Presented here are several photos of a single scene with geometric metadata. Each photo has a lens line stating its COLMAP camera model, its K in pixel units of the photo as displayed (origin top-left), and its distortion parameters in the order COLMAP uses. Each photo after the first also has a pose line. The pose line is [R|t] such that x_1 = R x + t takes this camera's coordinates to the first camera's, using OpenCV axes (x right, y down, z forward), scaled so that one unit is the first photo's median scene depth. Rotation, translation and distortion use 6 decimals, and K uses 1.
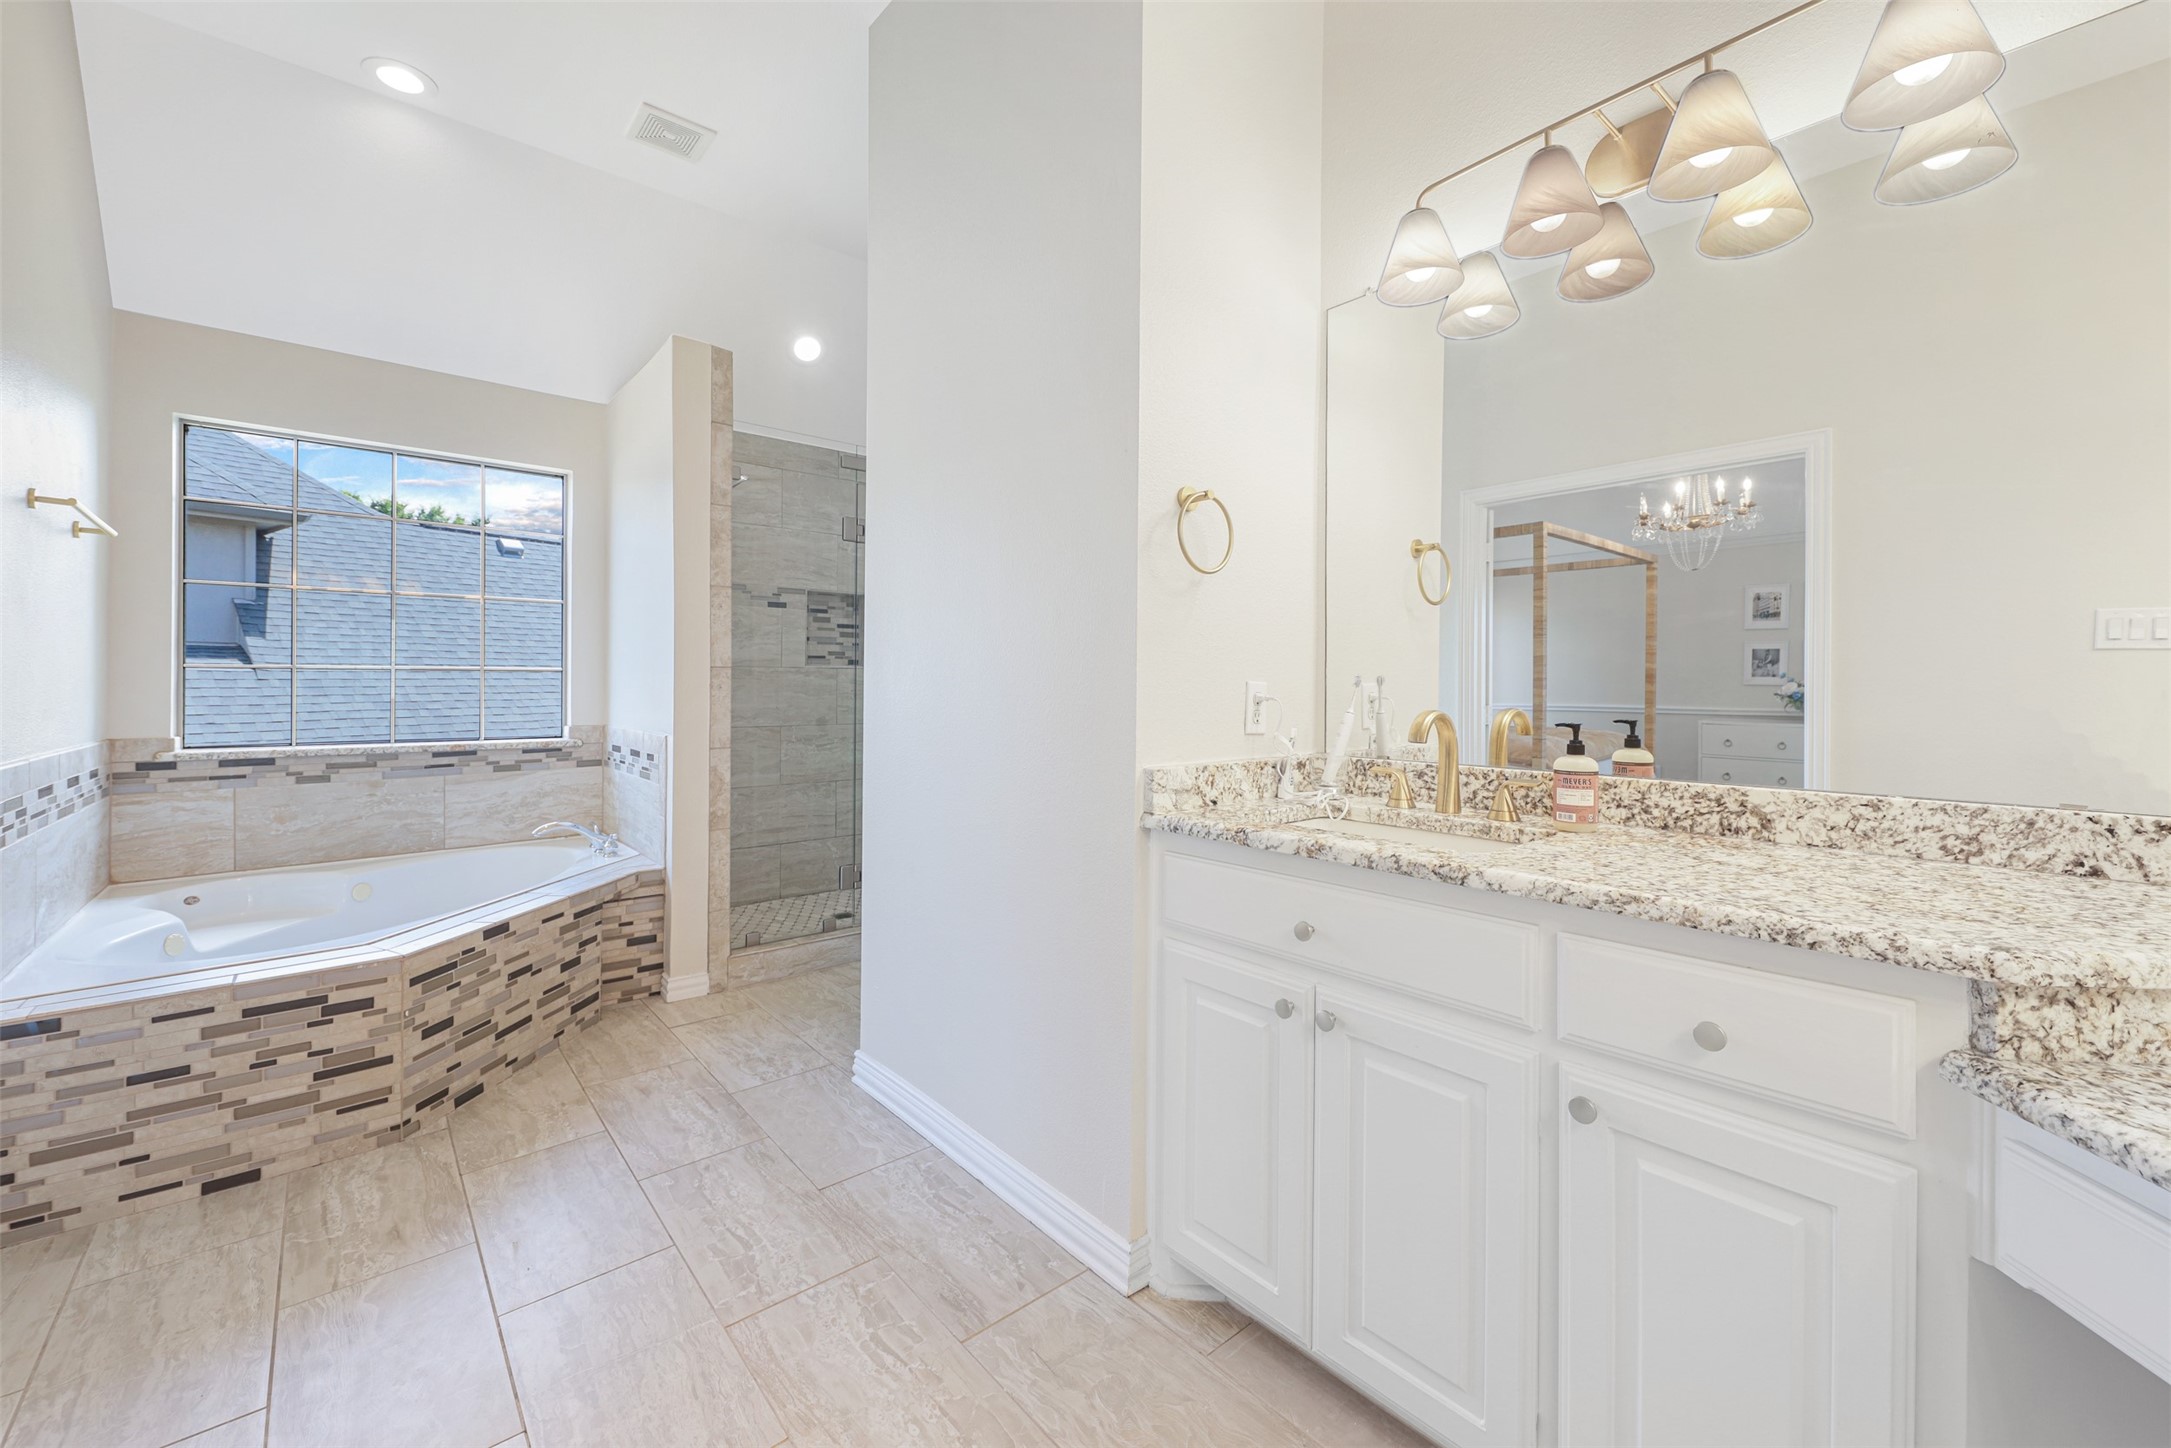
lens RADIAL K [[866.0, 0, 1112.1], [0, 866.0, 682.8], [0, 0, 1]] dist [0.000610, -0.000191]
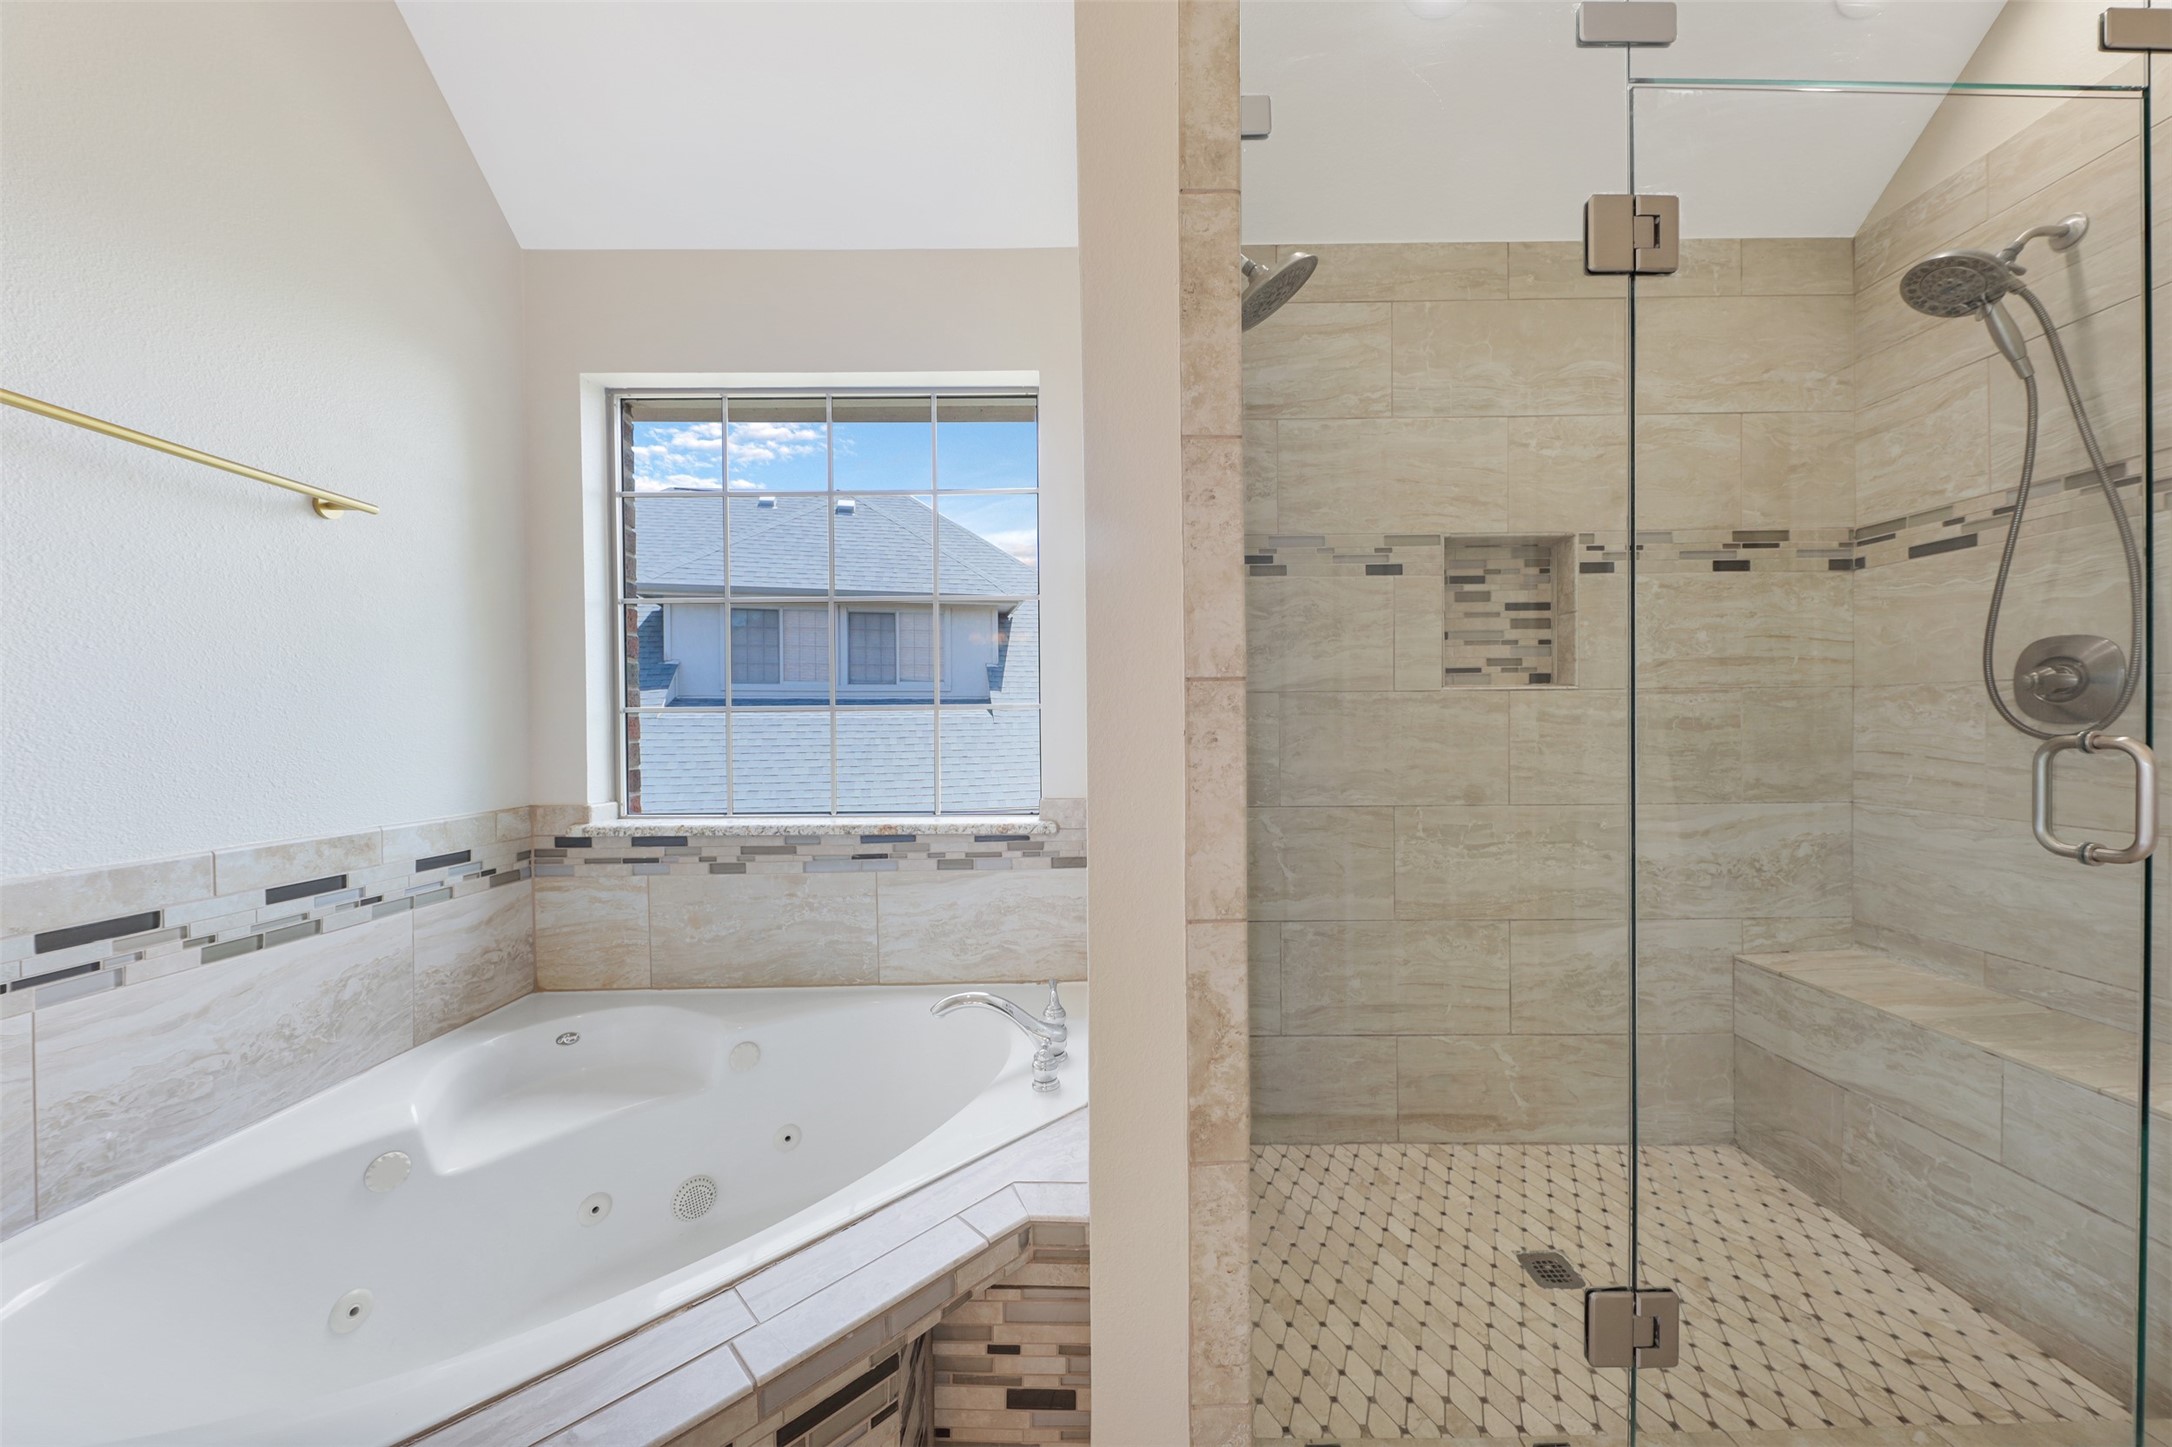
lens RADIAL K [[755.6, 0, 1096.5], [0, 755.6, 727.6], [0, 0, 1]] dist [0.000006, -0.000117]
pose [[0.739823, -0.006857, -0.672766, -0.299814], [0.013531, 0.999897, 0.004689, -0.001306], [0.672665, -0.012573, 0.739840, 0.778786]]
